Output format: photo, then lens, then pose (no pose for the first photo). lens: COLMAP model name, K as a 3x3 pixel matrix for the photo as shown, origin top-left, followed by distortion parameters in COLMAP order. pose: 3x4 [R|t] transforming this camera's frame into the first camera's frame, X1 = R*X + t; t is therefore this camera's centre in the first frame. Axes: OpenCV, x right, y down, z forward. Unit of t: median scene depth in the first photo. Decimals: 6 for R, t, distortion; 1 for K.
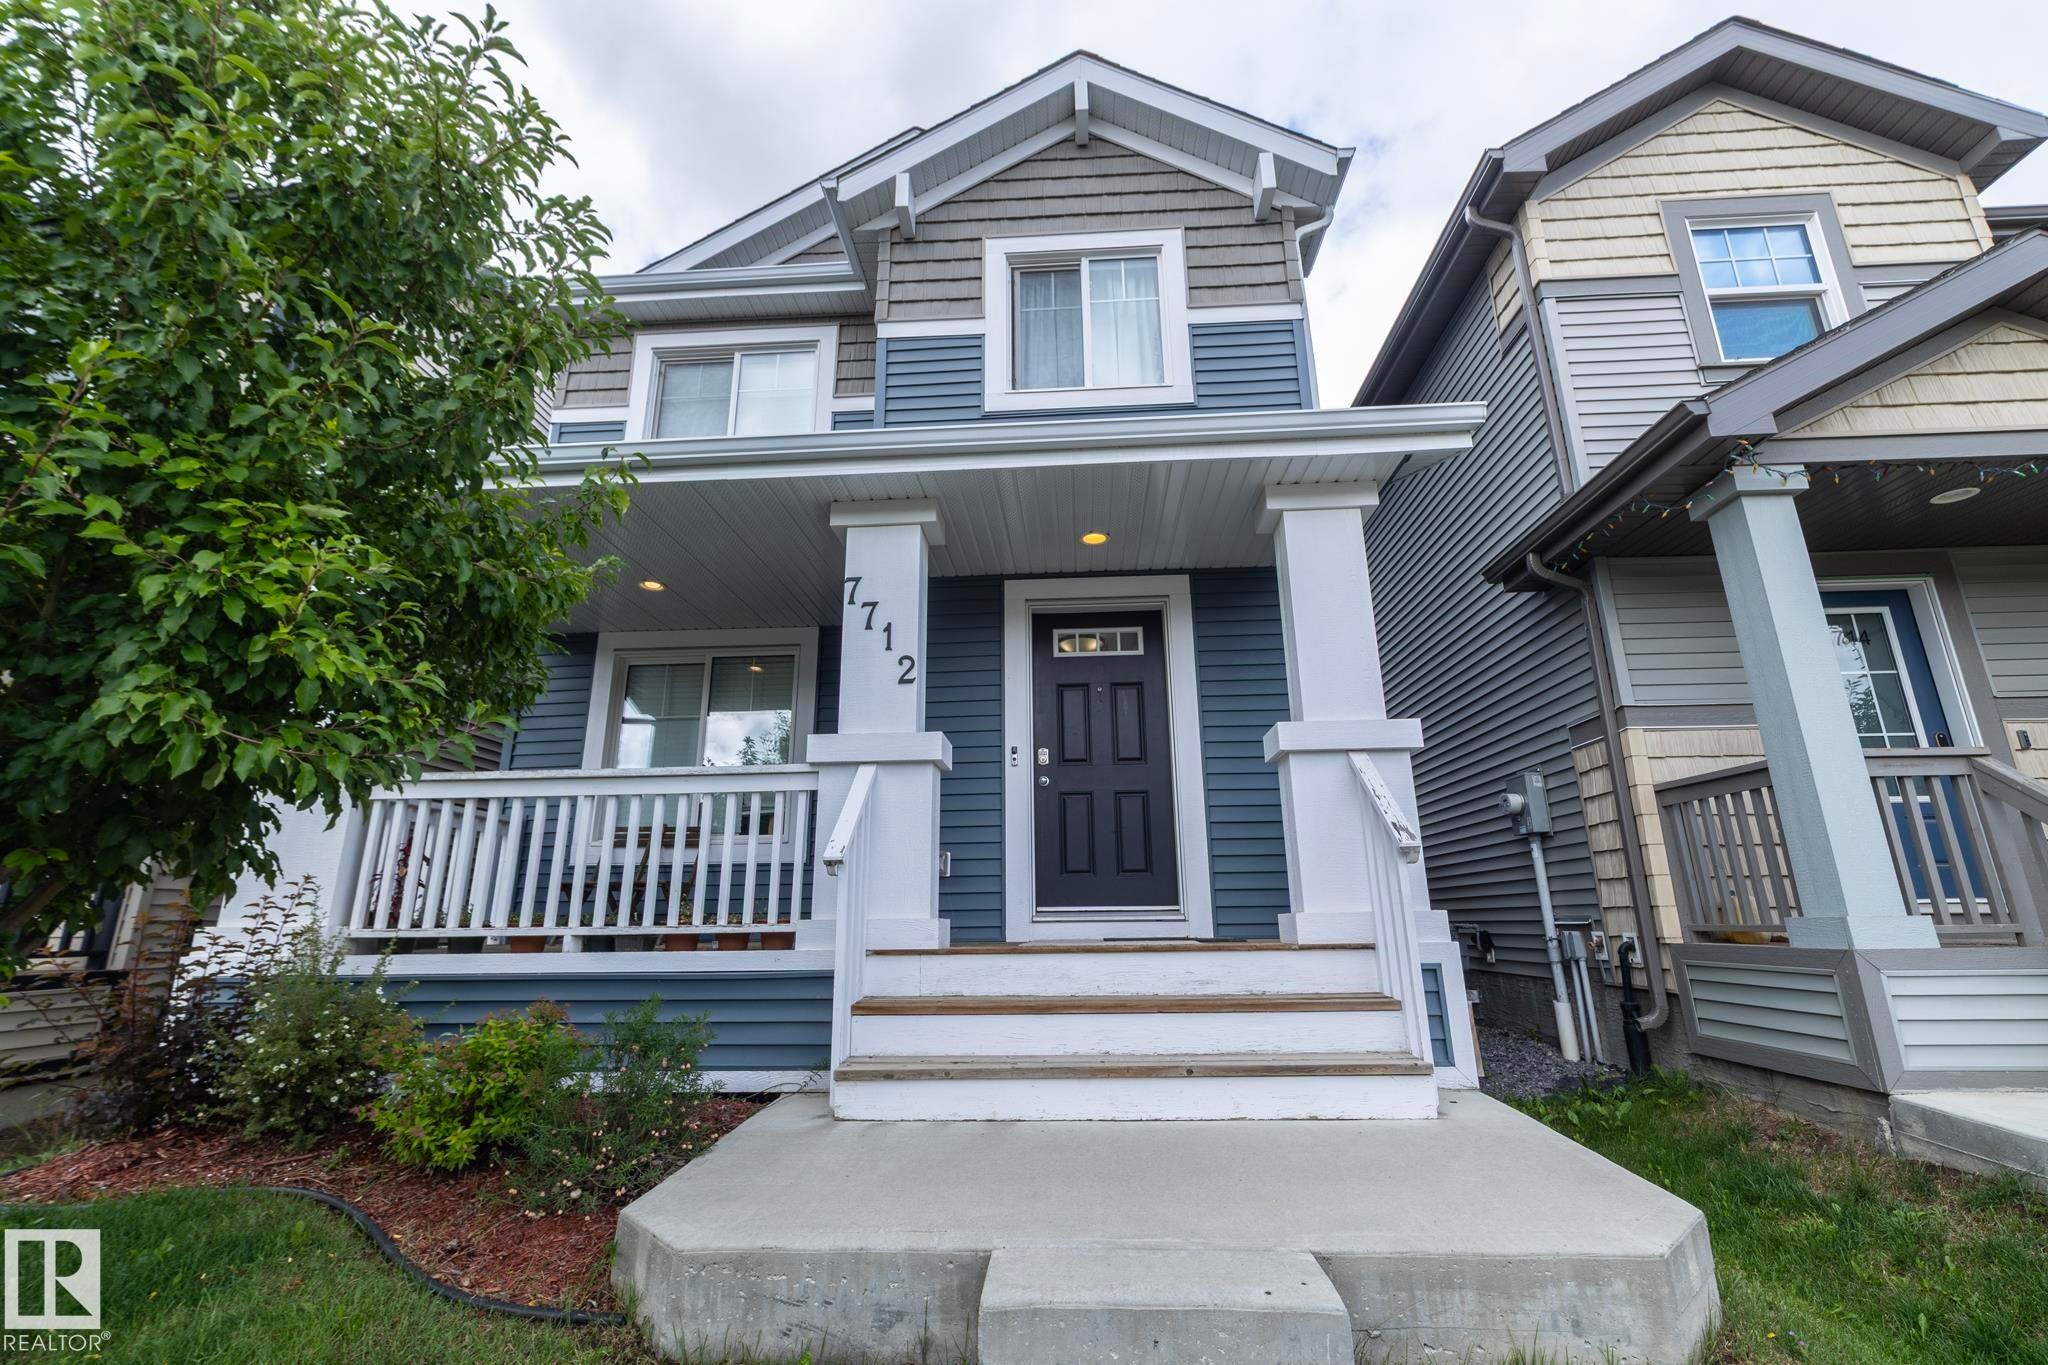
lens RADIAL K [[866.4, 0, 1022.2], [0, 866.4, 684.1], [0, 0, 1]] dist [-0.001730, -0.000859]
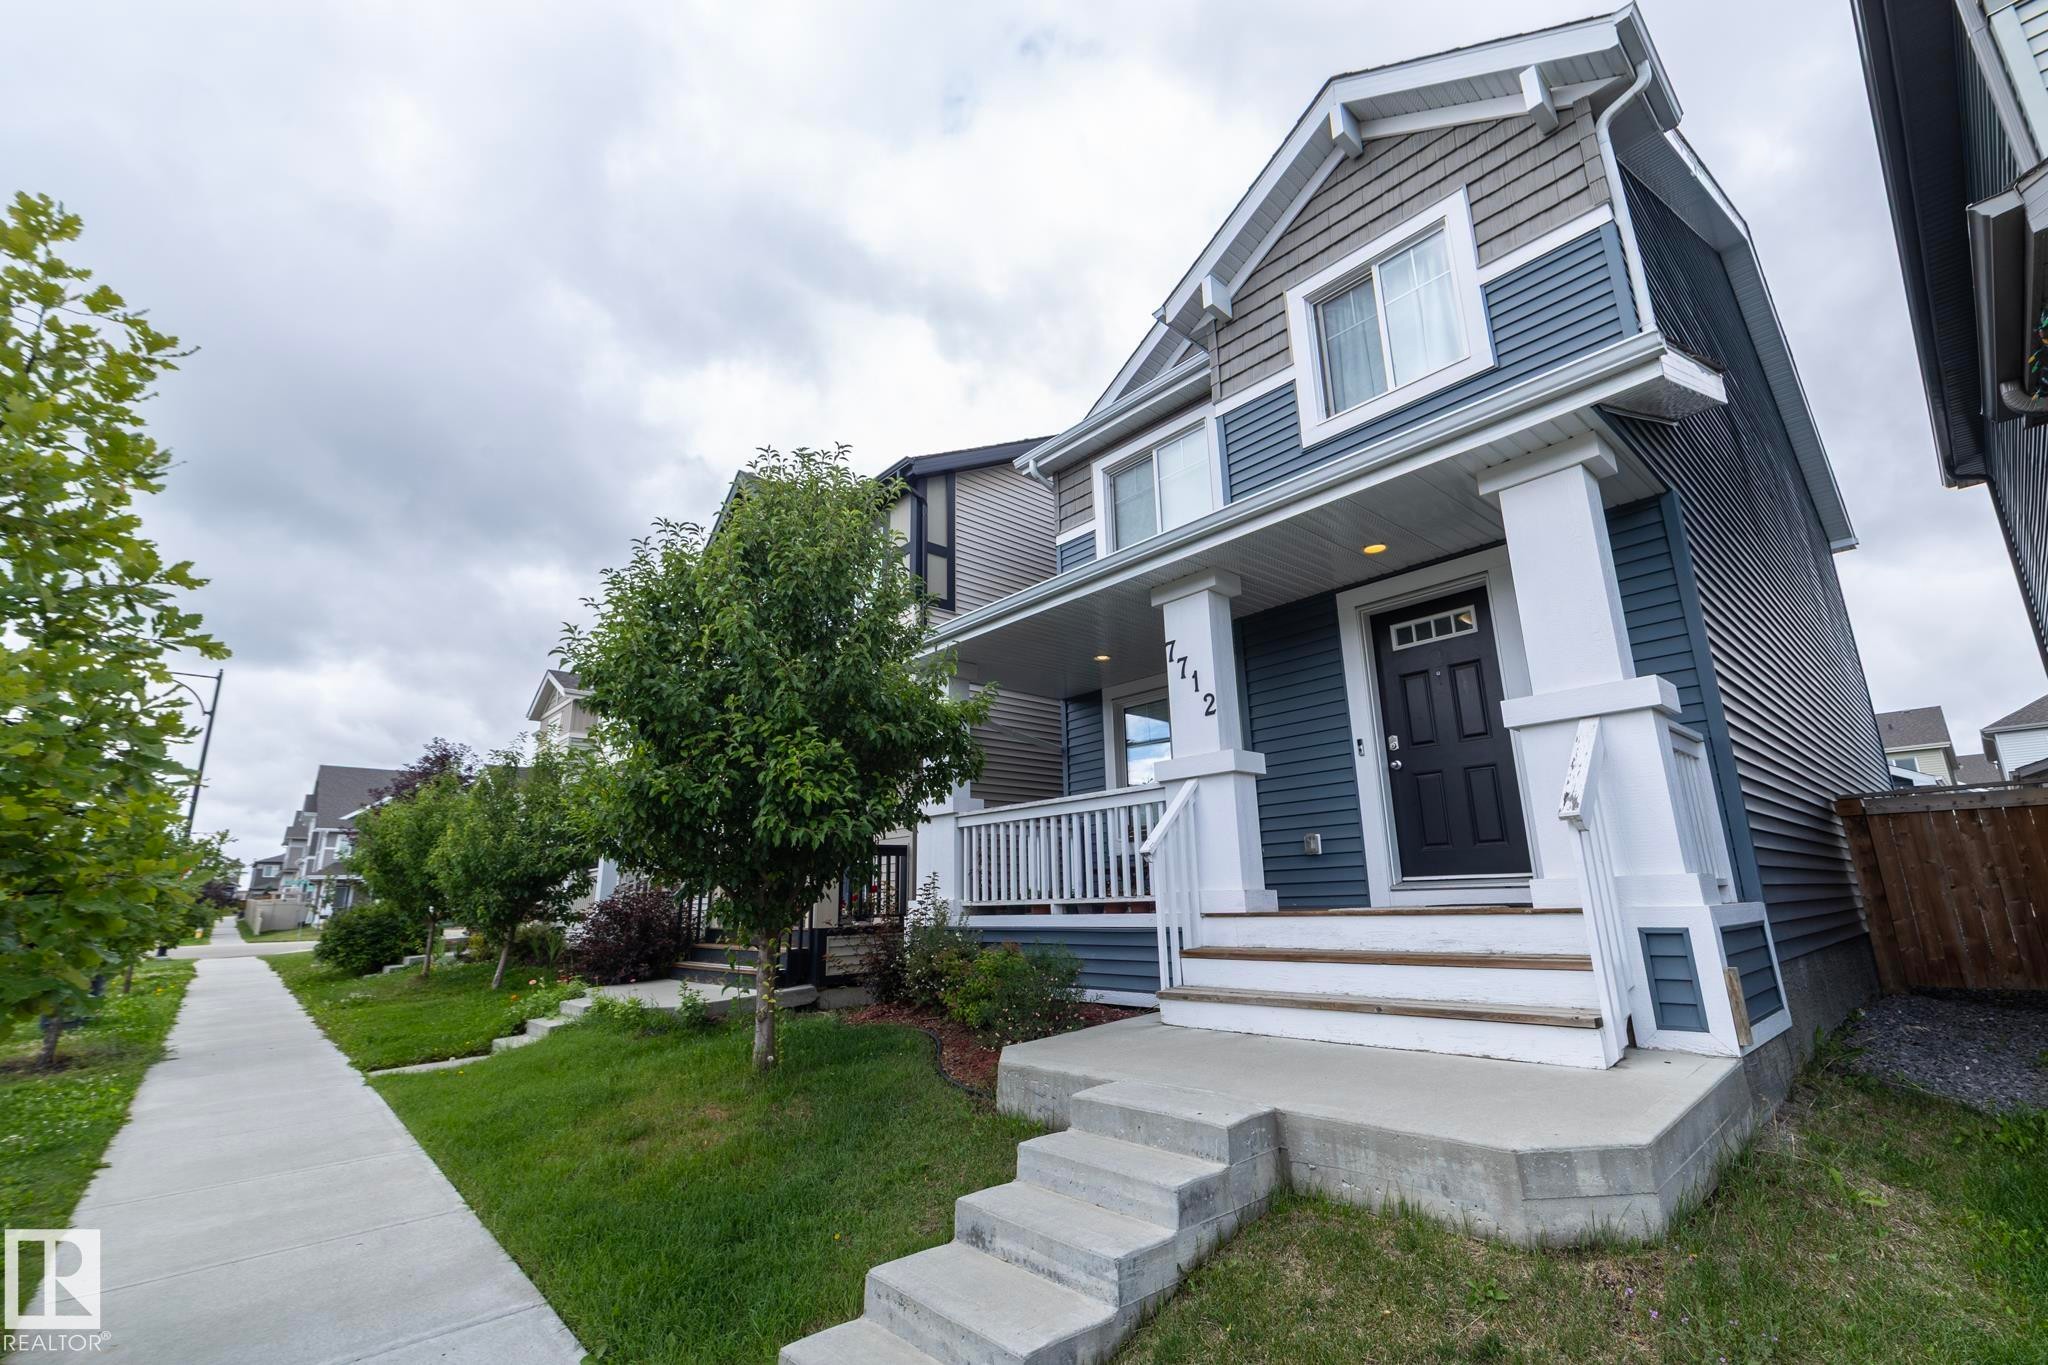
lens RADIAL K [[866.4, 0, 1027.5], [0, 866.4, 683.5], [0, 0, 1]] dist [-0.001730, -0.000859]
pose [[0.712256, -0.177777, -0.679034, 0.493171], [0.199011, 0.978844, -0.047523, -0.034417], [0.673117, -0.101287, 0.732567, -0.133550]]
